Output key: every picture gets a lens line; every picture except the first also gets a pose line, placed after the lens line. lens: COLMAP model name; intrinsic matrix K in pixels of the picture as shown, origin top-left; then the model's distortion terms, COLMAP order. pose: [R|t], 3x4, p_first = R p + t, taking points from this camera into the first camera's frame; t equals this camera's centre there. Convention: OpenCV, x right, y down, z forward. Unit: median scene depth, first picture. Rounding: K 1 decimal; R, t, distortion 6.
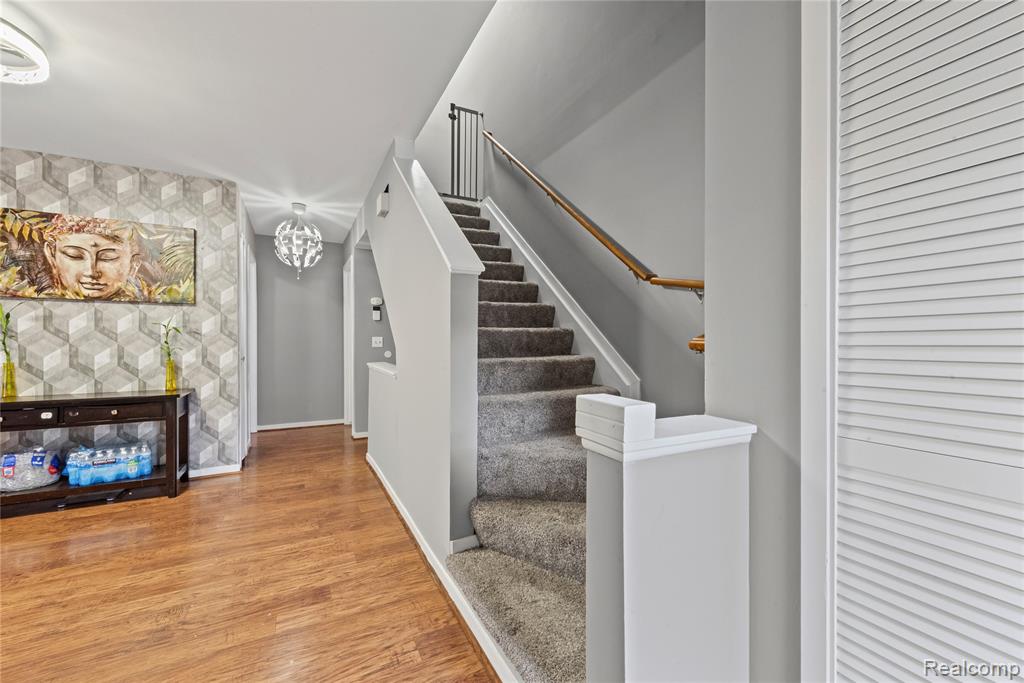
lens RADIAL K [[401.6, 0, 506.5], [0, 401.6, 340.6], [0, 0, 1]] dist [0.012975, -0.003552]
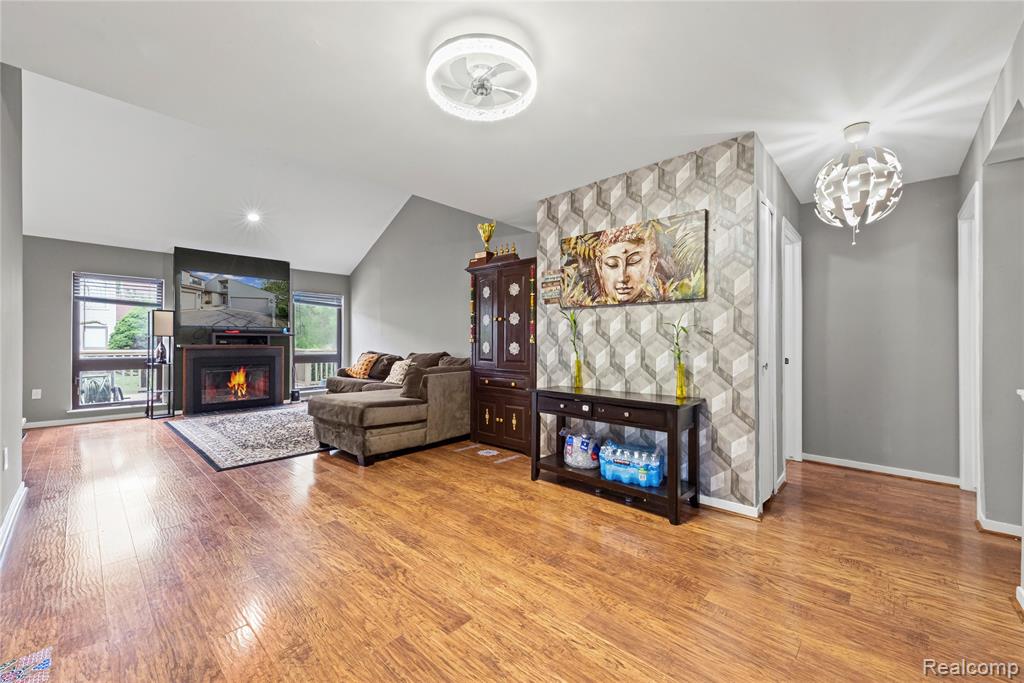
lens RADIAL K [[401.6, 0, 511.3], [0, 401.6, 342.8], [0, 0, 1]] dist [0.012975, -0.003552]
pose [[0.328670, 0.001973, -0.944443, -0.118398], [0.002022, 0.999994, 0.002793, -0.001138], [0.944443, -0.002828, 0.328664, 0.360624]]
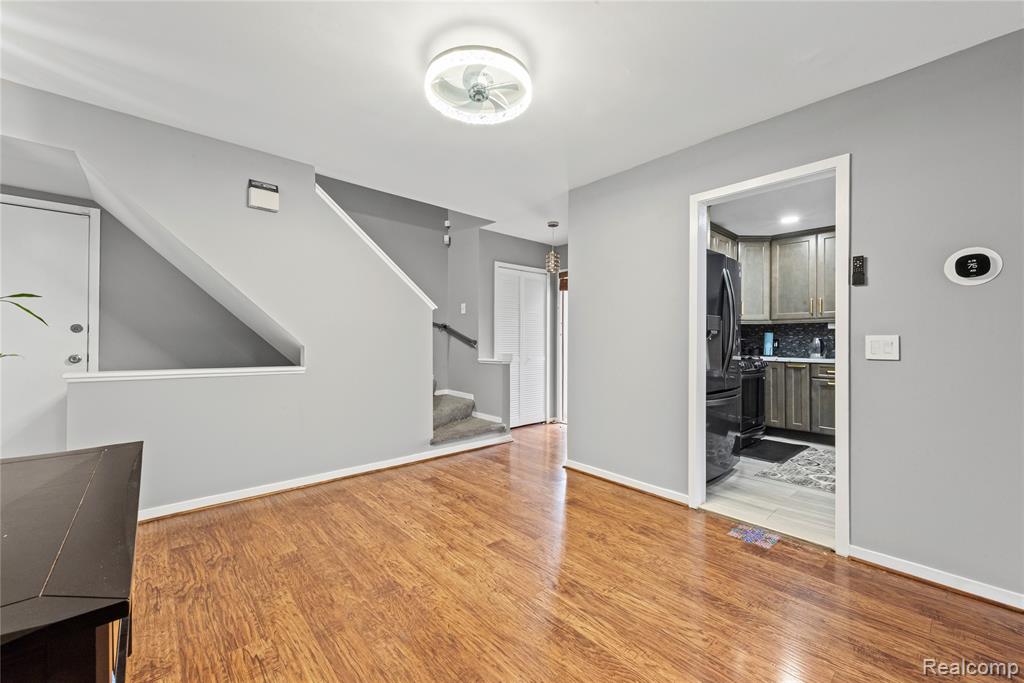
lens RADIAL K [[401.6, 0, 508.8], [0, 401.6, 340.3], [0, 0, 1]] dist [0.012975, -0.003552]
pose [[-0.241187, 0.002159, 0.970476, -1.304002], [-0.011201, 0.999925, -0.005008, 0.000980], [-0.970414, -0.012078, -0.241145, 0.616317]]
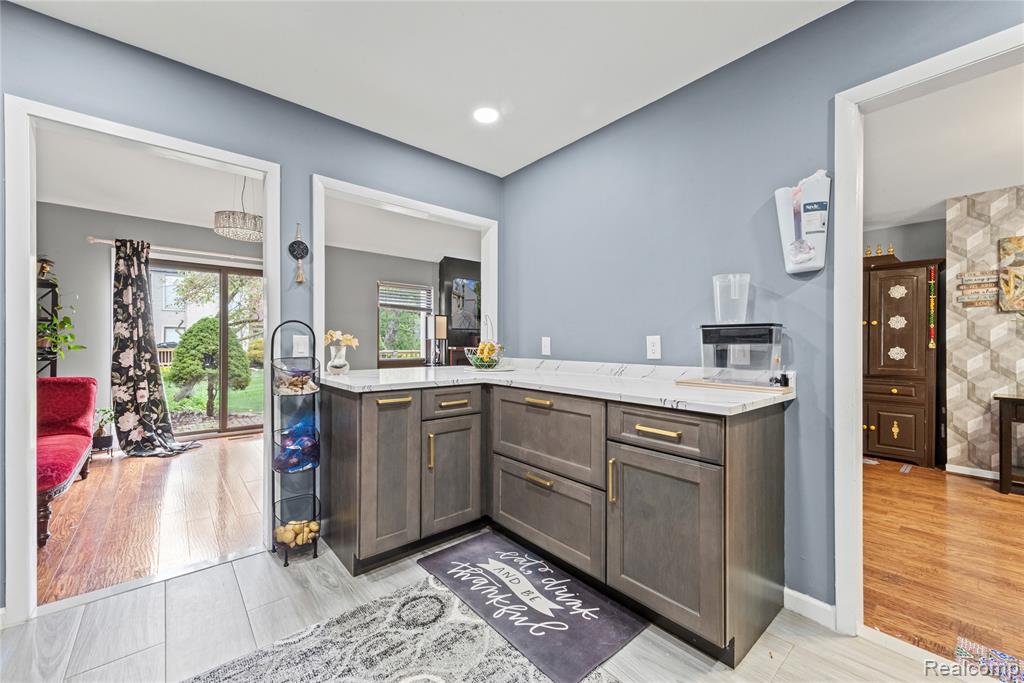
lens RADIAL K [[401.6, 0, 505.0], [0, 401.6, 345.0], [0, 0, 1]] dist [0.012975, -0.003552]
pose [[0.216786, 0.006523, -0.976197, -0.371662], [-0.000312, 0.999978, 0.006613, -0.013304], [0.976219, -0.001129, 0.216783, -0.643423]]
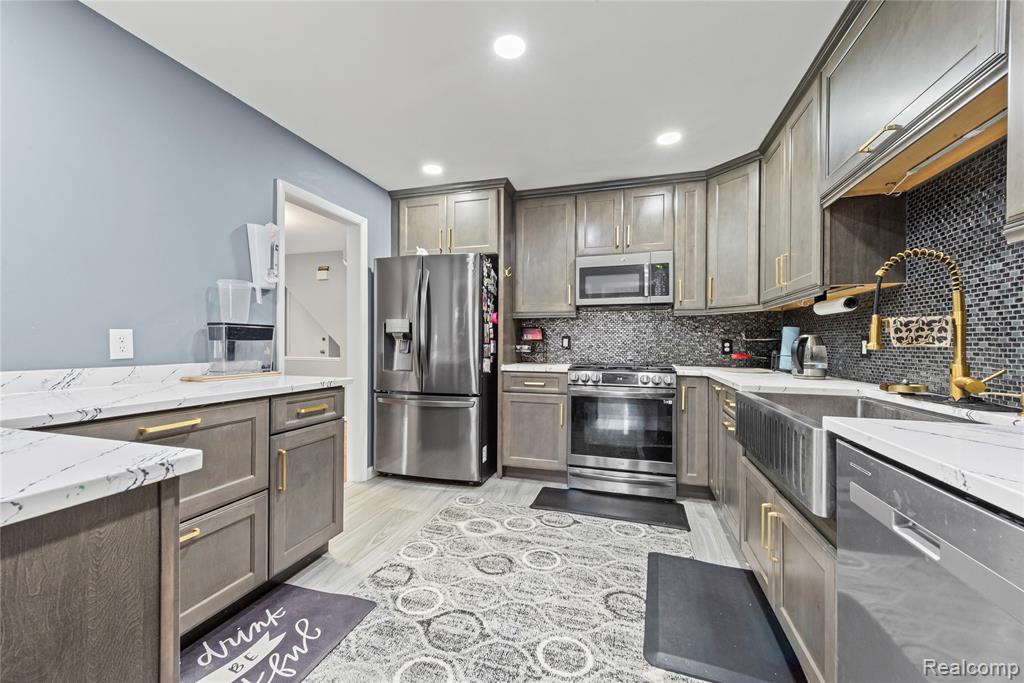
lens RADIAL K [[401.6, 0, 512.0], [0, 401.6, 340.4], [0, 0, 1]] dist [0.012975, -0.003552]
pose [[0.699509, 0.009772, 0.714557, -1.010614], [-0.009640, 0.999945, -0.004237, -0.012437], [-0.714559, -0.003924, 0.699565, -0.996572]]
